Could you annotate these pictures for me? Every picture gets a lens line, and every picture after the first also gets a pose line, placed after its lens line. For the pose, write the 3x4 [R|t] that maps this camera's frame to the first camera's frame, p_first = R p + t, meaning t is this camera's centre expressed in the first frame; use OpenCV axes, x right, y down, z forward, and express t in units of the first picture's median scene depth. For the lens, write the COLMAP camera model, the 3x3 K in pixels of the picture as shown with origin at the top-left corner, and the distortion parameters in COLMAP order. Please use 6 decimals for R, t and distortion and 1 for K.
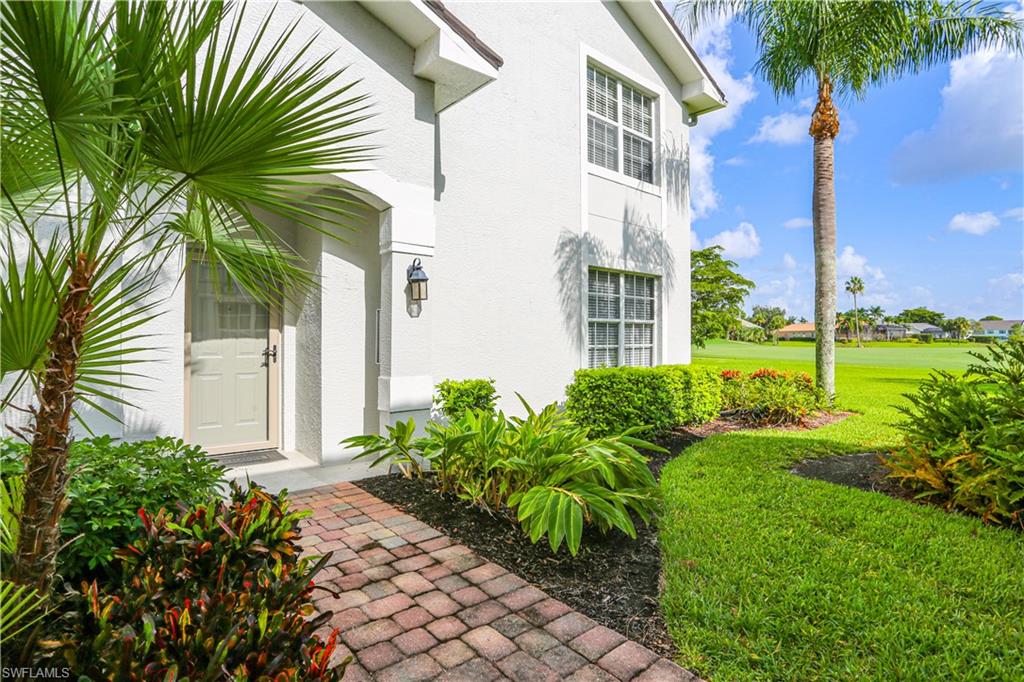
lens RADIAL K [[504.2, 0, 515.1], [0, 504.2, 335.7], [0, 0, 1]] dist [-0.065390, 0.022570]
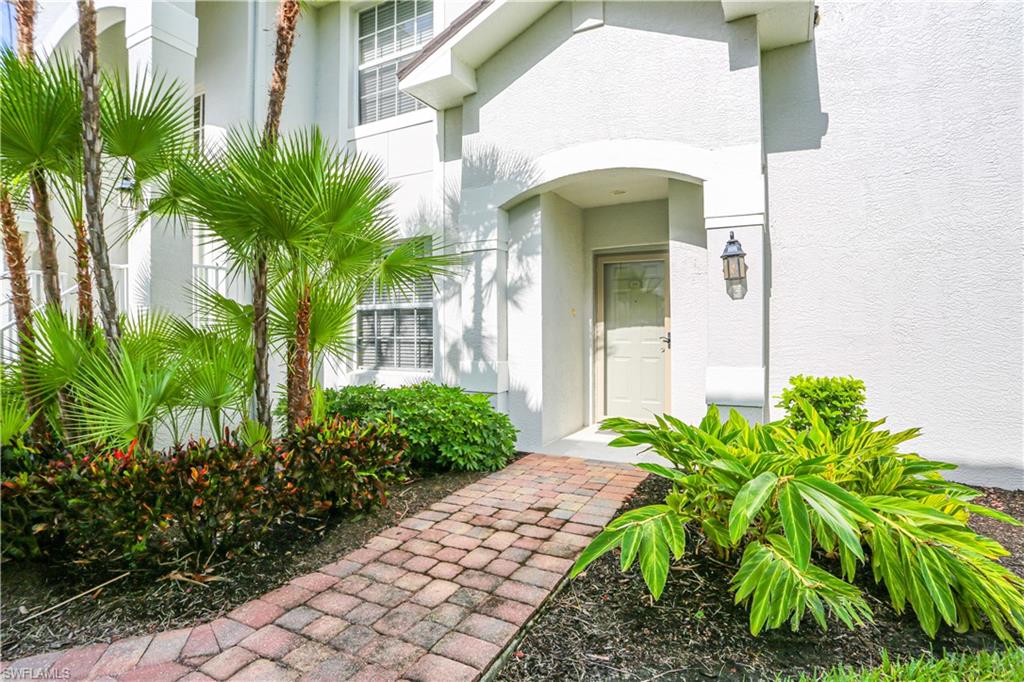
lens RADIAL K [[504.2, 0, 515.1], [0, 504.2, 335.7], [0, 0, 1]] dist [-0.065390, 0.022570]
pose [[0.377607, 0.002683, -0.925962, 0.794856], [0.015851, 0.999831, 0.009362, 0.021386], [0.925830, -0.018213, 0.377501, 0.564465]]
